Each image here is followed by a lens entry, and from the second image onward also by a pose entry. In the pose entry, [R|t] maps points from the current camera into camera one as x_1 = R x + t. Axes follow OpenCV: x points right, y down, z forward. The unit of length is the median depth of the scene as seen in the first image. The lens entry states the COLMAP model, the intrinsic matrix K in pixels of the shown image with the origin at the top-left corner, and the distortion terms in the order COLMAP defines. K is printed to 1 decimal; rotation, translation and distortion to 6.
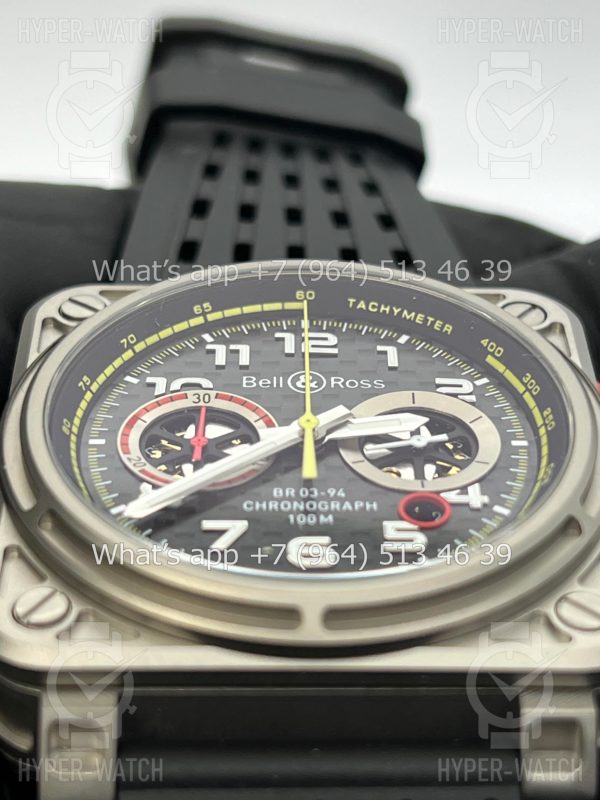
lens RADIAL K [[1873.9, 0, 296.4], [0, 1873.9, 403.9], [0, 0, 1]] dist [0.211274, 0.000000]
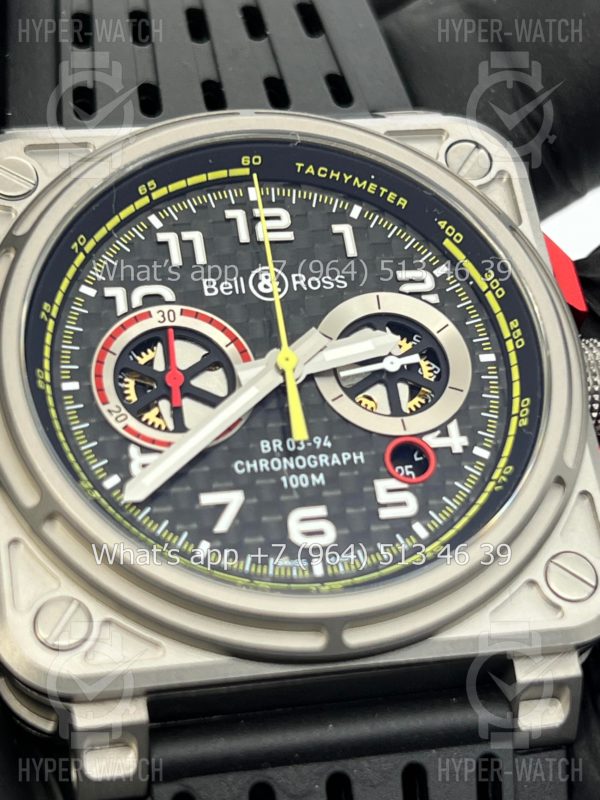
lens RADIAL K [[1873.9, 0, 292.5], [0, 1873.9, 403.0], [0, 0, 1]] dist [0.211274, 0.000000]
pose [[0.980568, -0.065828, 0.184808, -0.168729], [-0.022457, 0.898168, 0.439079, -0.389522], [-0.194892, -0.434697, 0.879236, 0.116960]]
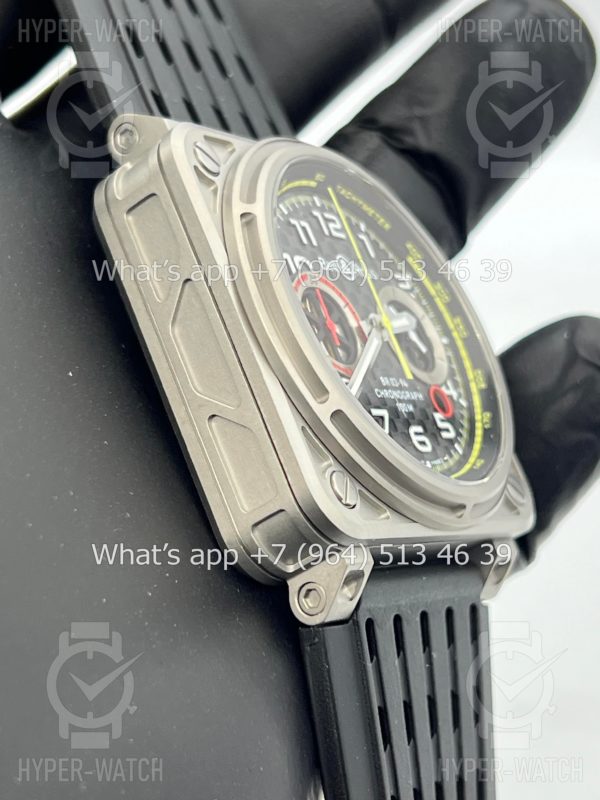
lens RADIAL K [[1873.9, 0, 300.8], [0, 1873.9, 400.2], [0, 0, 1]] dist [0.211274, 0.000000]
pose [[0.559729, 0.042047, 0.827609, -1.150336], [-0.389777, 0.894696, 0.218159, -0.212713], [-0.731285, -0.444692, 0.517176, 0.283301]]
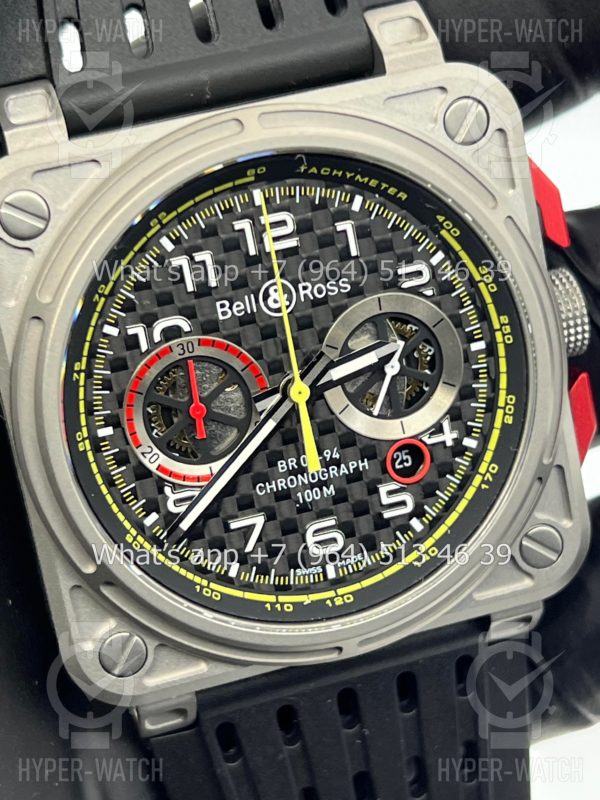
lens RADIAL K [[1873.9, 0, 304.2], [0, 1873.9, 399.4], [0, 0, 1]] dist [0.211274, 0.000000]
pose [[0.964053, -0.208574, 0.164614, -0.164566], [-0.055131, 0.449031, 0.891814, -0.922632], [-0.259926, -0.868831, 0.421391, 0.520140]]
